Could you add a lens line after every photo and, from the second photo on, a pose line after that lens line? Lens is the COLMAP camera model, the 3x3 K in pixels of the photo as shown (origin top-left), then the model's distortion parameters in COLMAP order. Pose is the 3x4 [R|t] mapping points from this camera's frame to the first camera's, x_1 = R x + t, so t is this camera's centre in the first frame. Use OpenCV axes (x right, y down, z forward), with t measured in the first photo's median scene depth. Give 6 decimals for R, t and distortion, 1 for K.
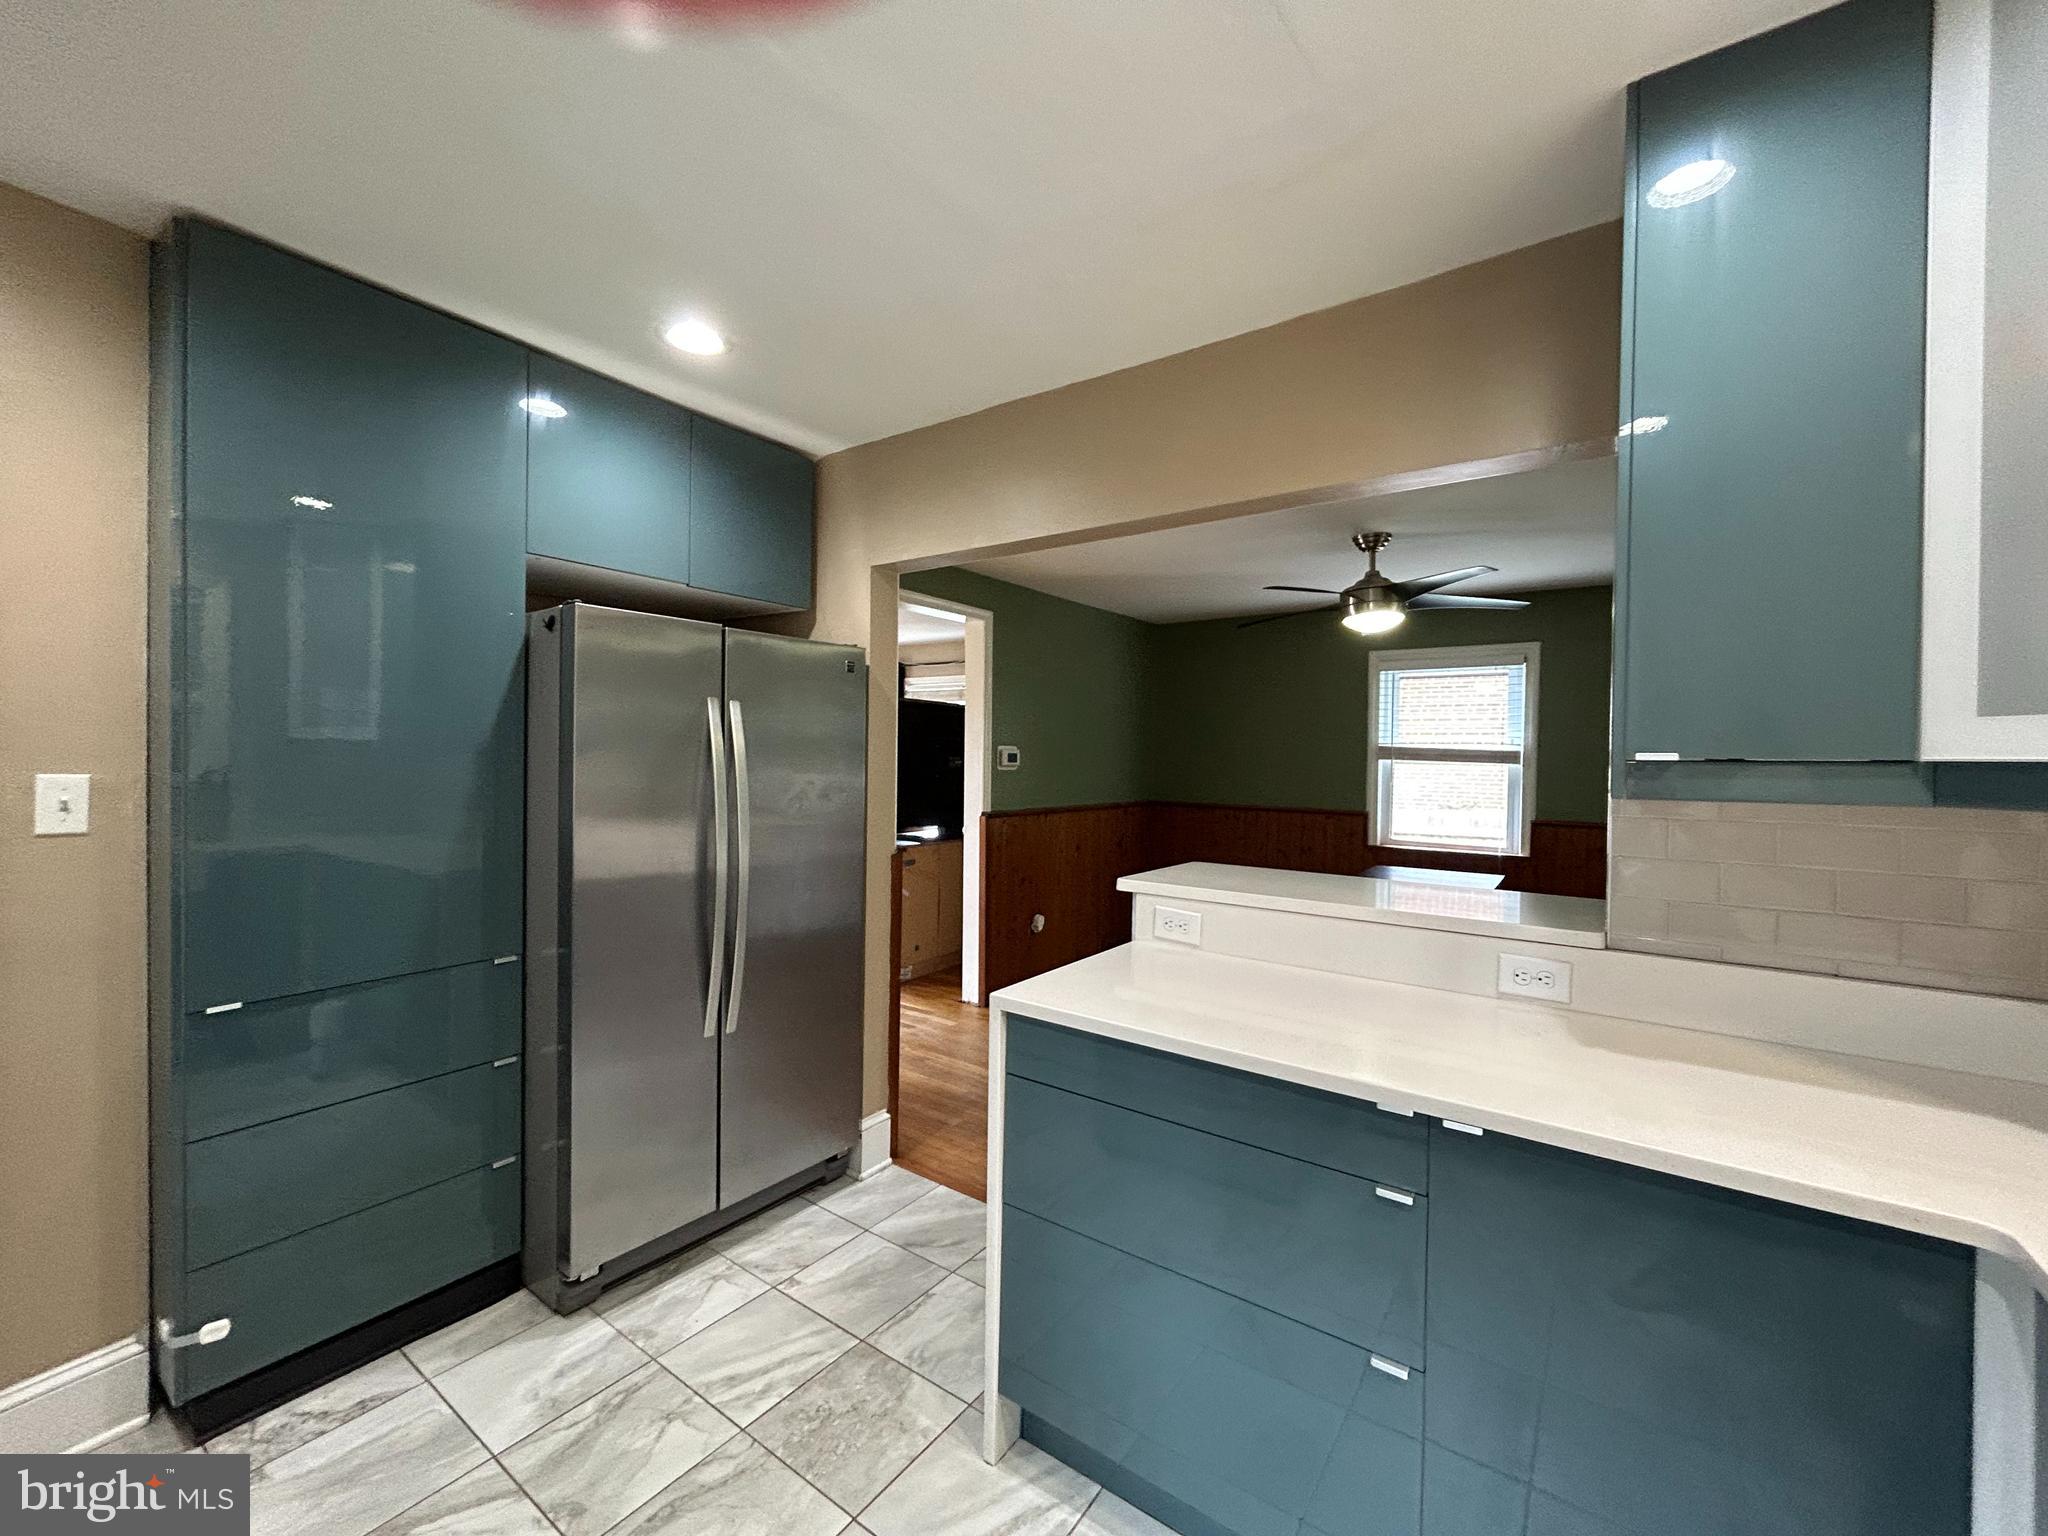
lens RADIAL K [[827.9, 0, 1024.0], [0, 827.9, 768.0], [0, 0, 1]] dist [0.000942, -0.000191]
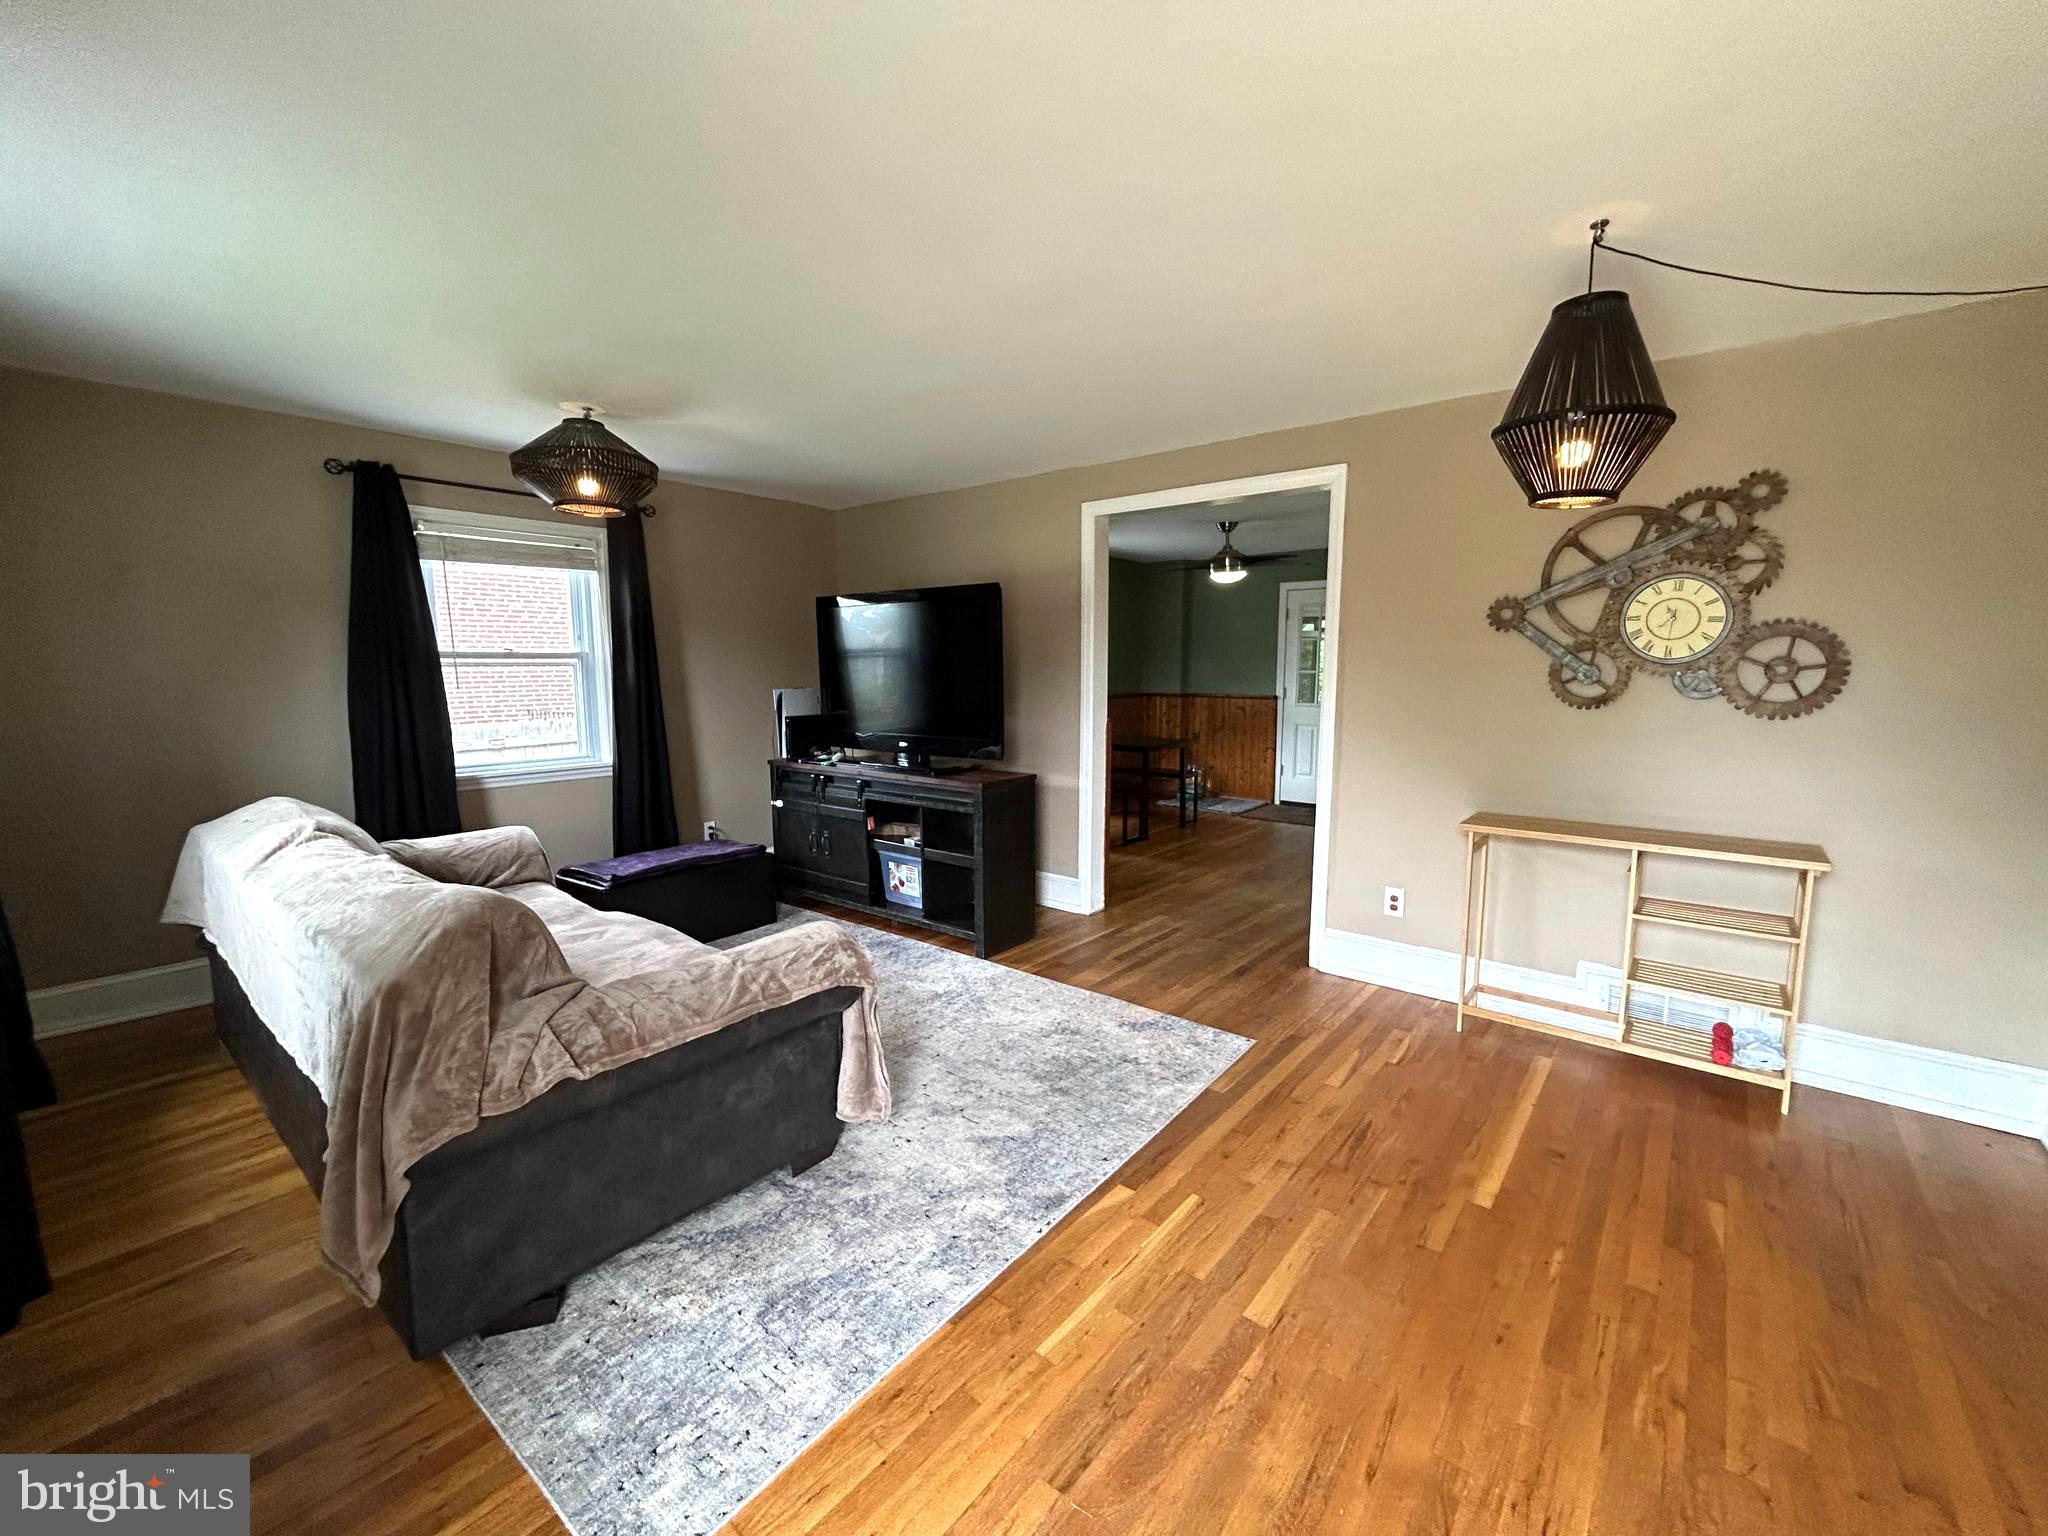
lens RADIAL K [[837.1, 0, 1020.5], [0, 837.1, 763.8], [0, 0, 1]] dist [-0.002932, -0.000142]
pose [[0.066778, -0.132872, 0.988881, -0.988458], [0.013830, 0.991121, 0.132239, -0.022669], [-0.997672, 0.004846, 0.068023, 0.976865]]
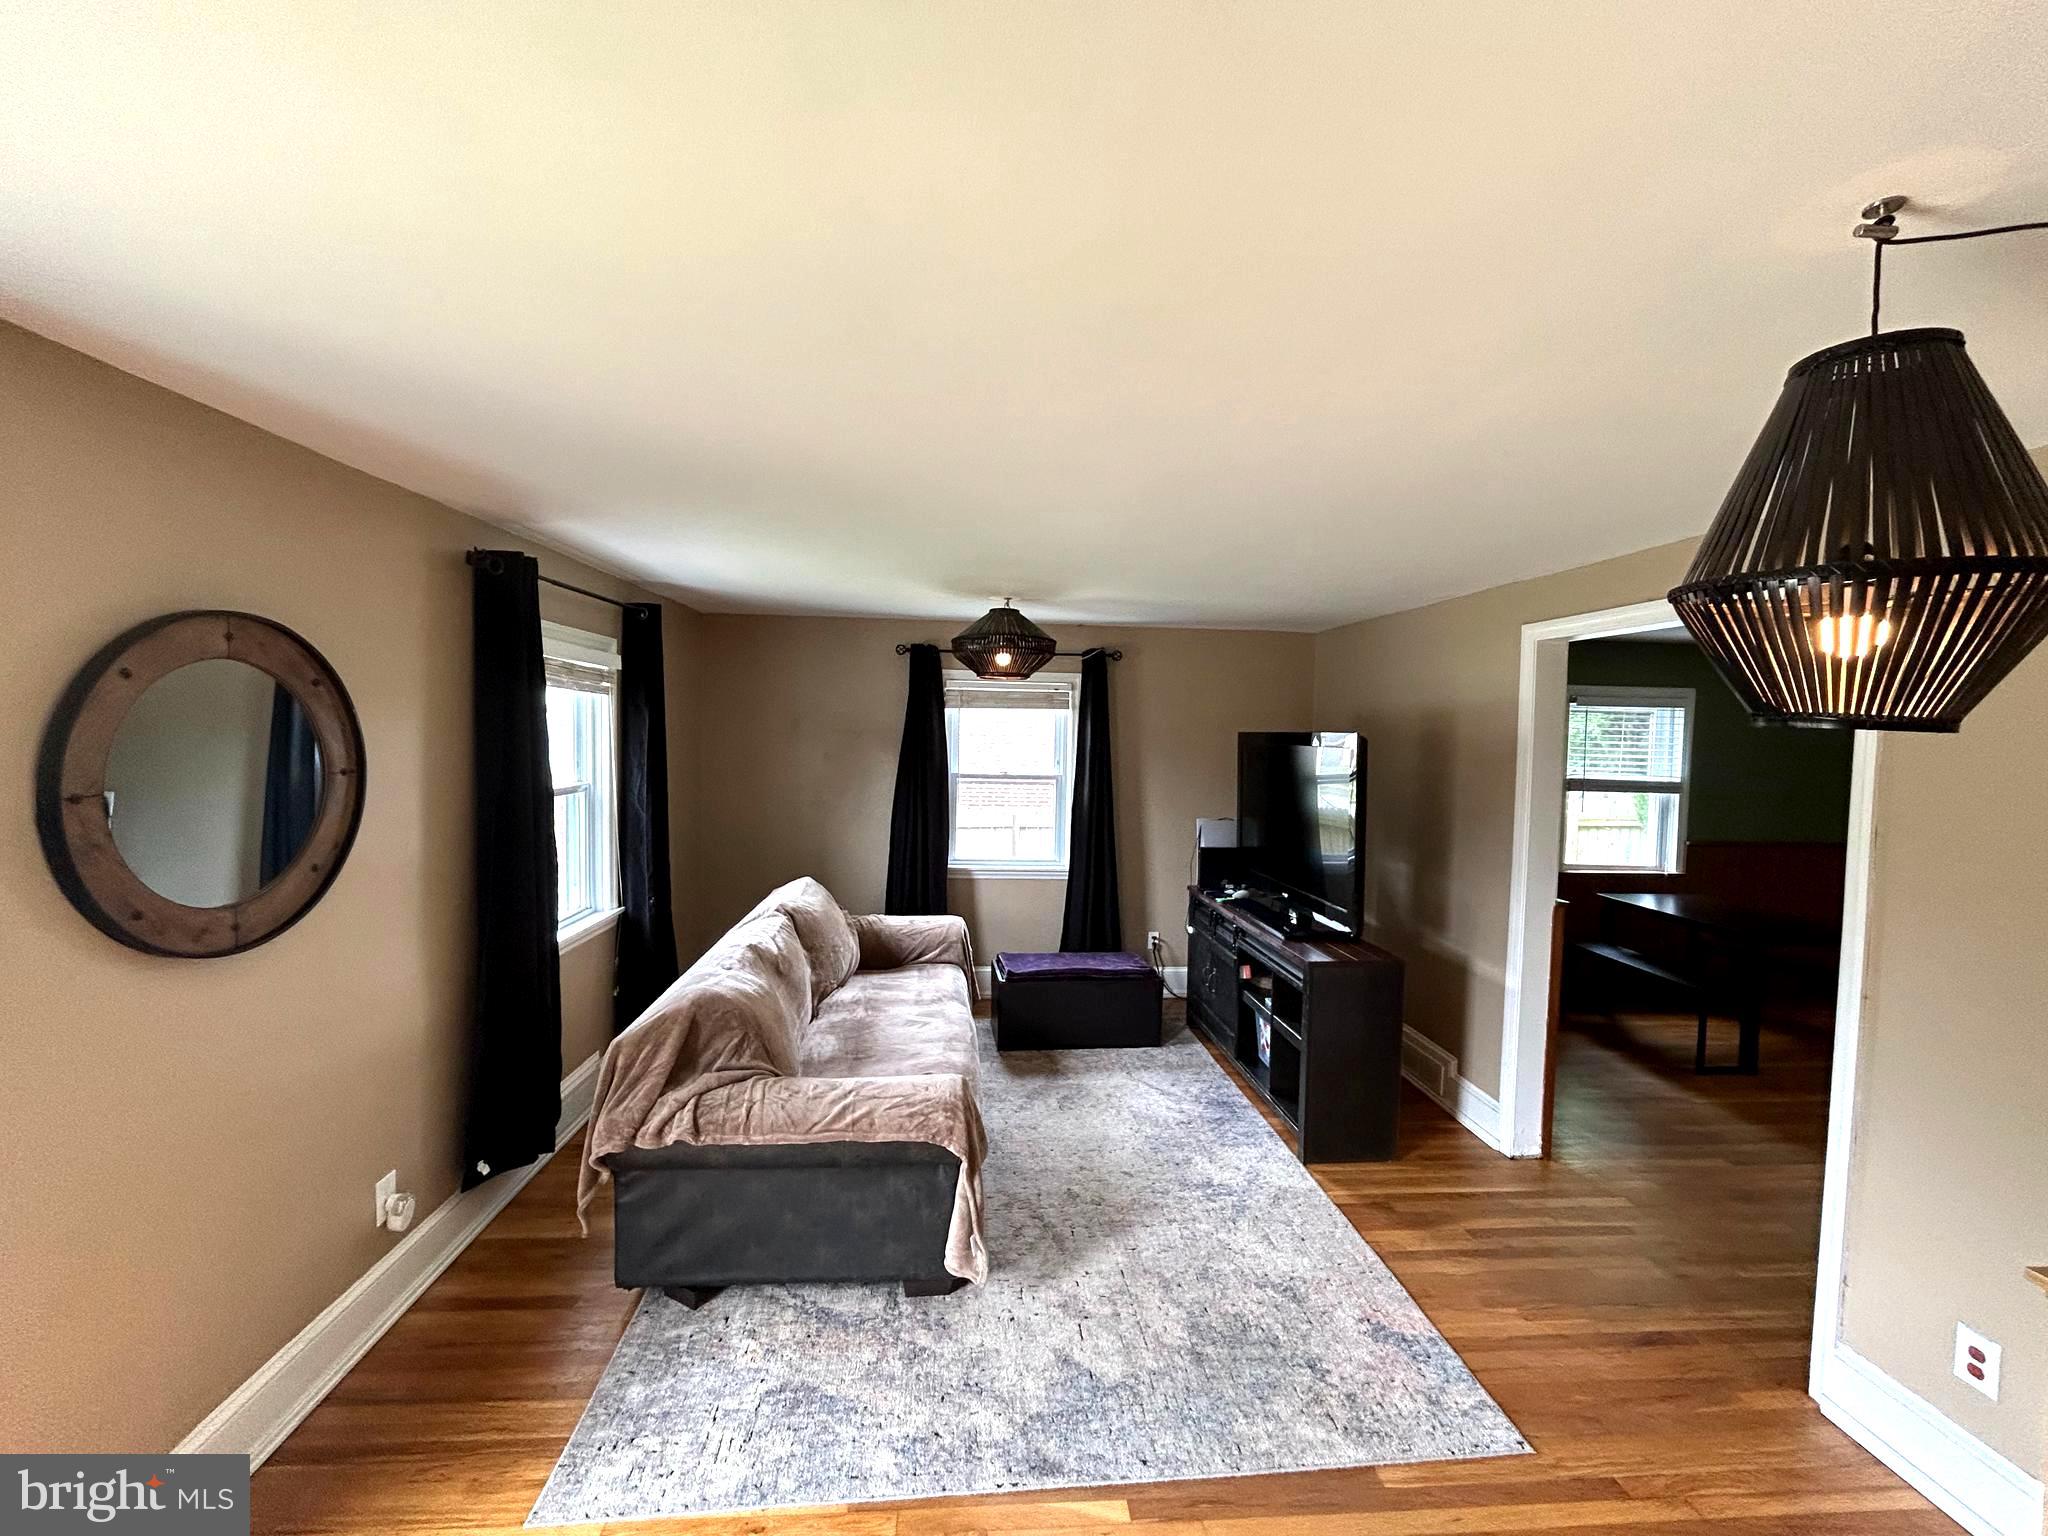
lens RADIAL K [[833.0, 0, 1027.6], [0, 833.0, 763.0], [0, 0, 1]] dist [0.001006, -0.000349]
pose [[0.766613, -0.025206, 0.641614, -0.835802], [-0.004498, 0.998994, 0.044620, -0.094905], [-0.642093, -0.037092, 0.765729, 0.694756]]
